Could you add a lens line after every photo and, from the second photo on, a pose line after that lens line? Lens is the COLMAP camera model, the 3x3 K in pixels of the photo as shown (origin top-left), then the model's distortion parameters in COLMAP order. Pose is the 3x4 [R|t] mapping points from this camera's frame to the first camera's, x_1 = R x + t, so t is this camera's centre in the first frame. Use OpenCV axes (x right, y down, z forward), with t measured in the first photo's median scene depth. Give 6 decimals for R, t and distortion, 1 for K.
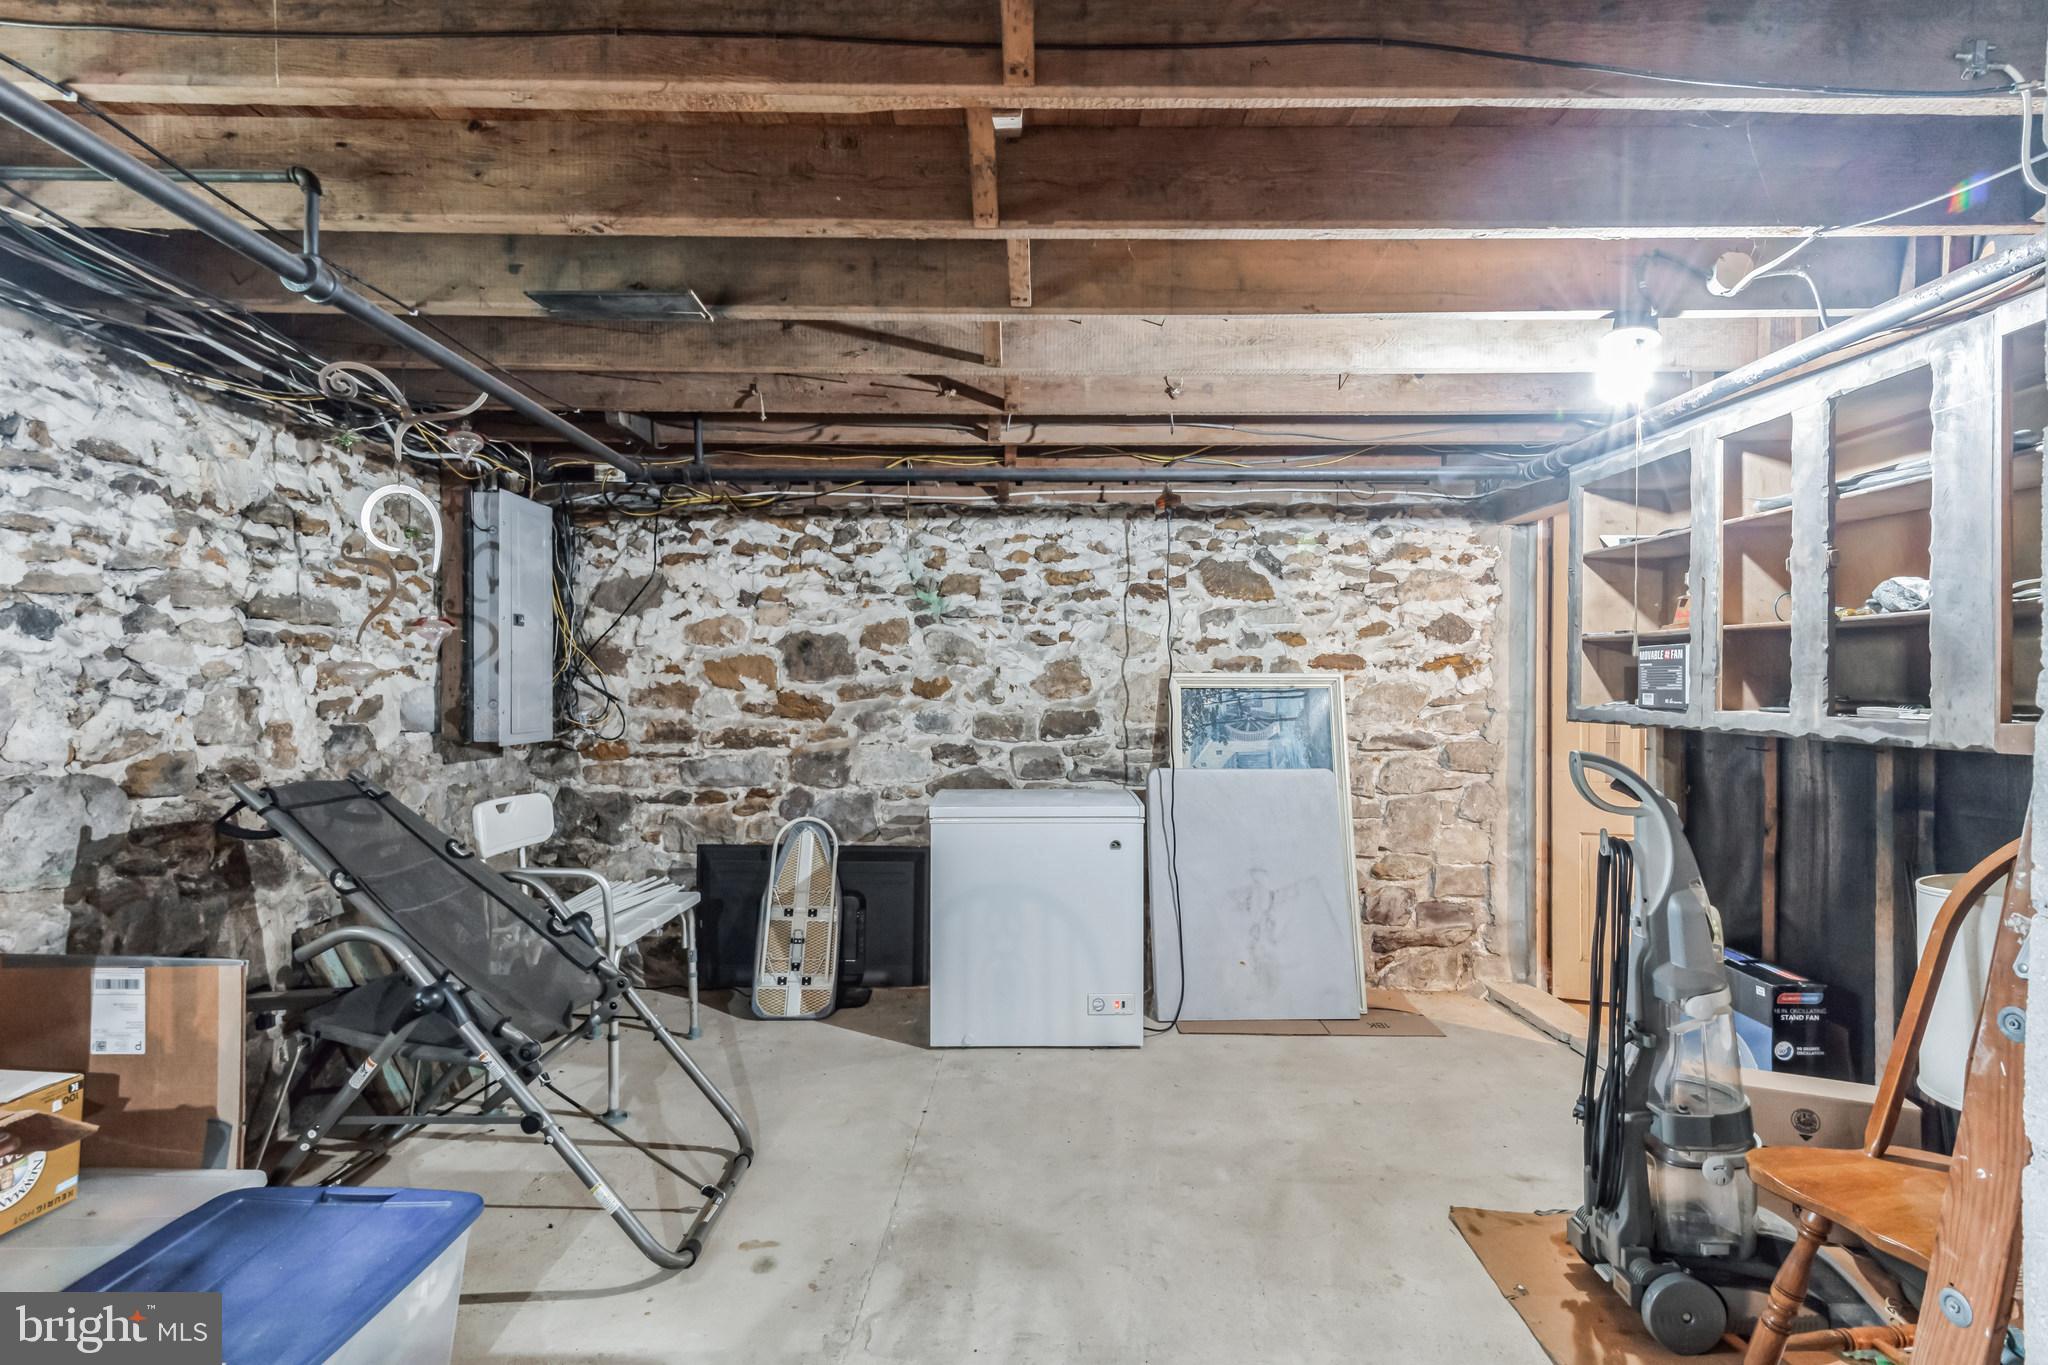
lens RADIAL K [[1013.2, 0, 1027.7], [0, 1013.2, 689.3], [0, 0, 1]] dist [-0.002980, -0.007848]
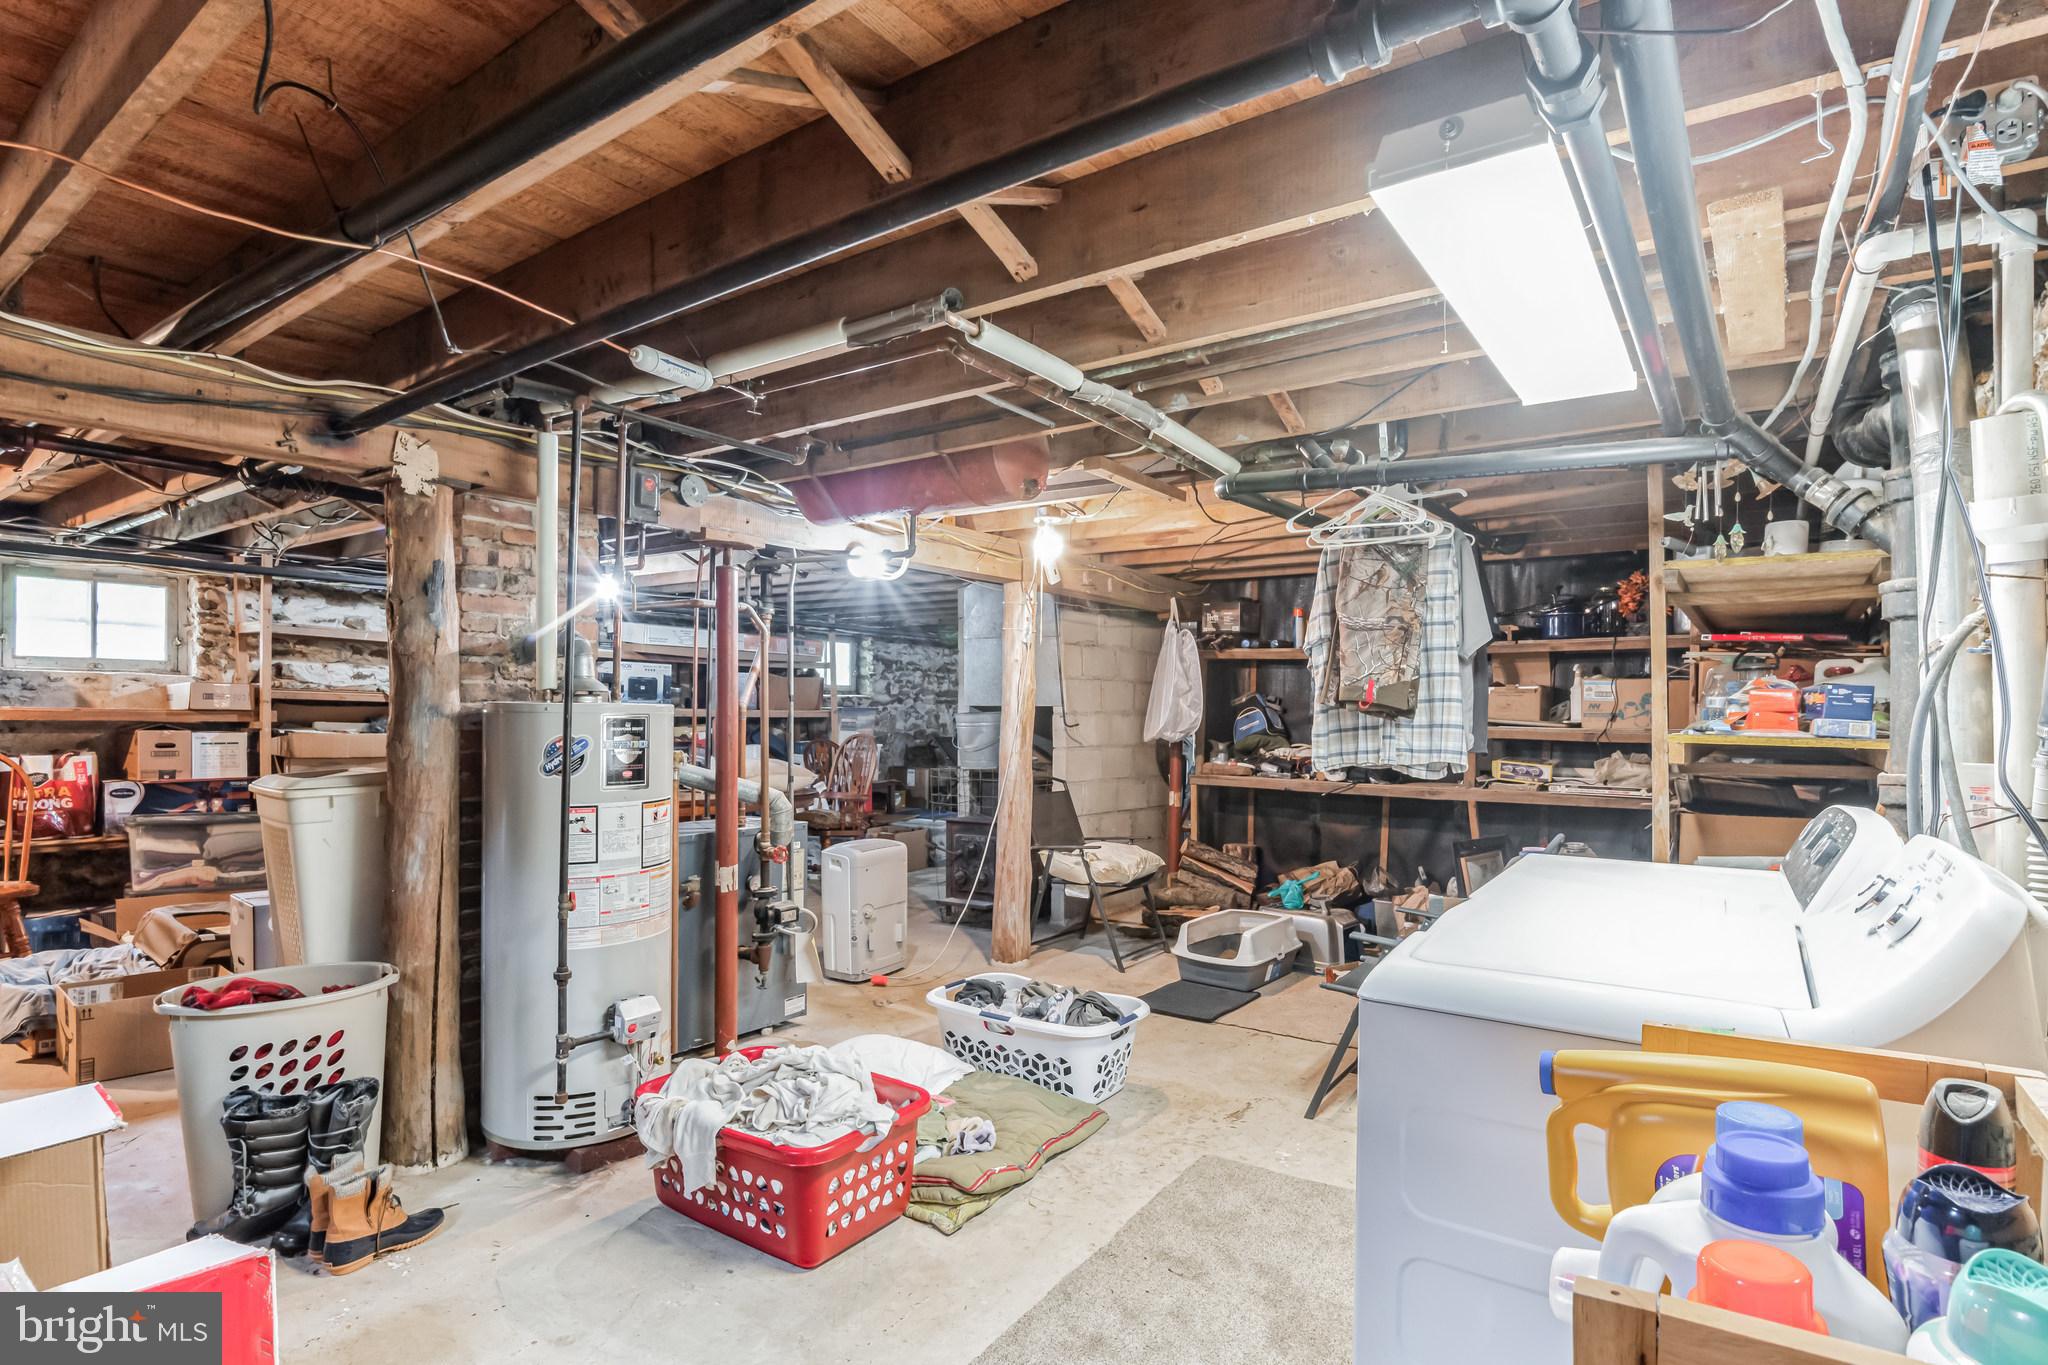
lens RADIAL K [[1013.2, 0, 1023.3], [0, 1013.2, 687.3], [0, 0, 1]] dist [-0.002980, -0.007848]
pose [[0.809858, -0.004052, -0.586611, 2.117481], [-0.011515, 0.999674, -0.022803, -0.024684], [0.586512, 0.025222, 0.809547, -2.340156]]
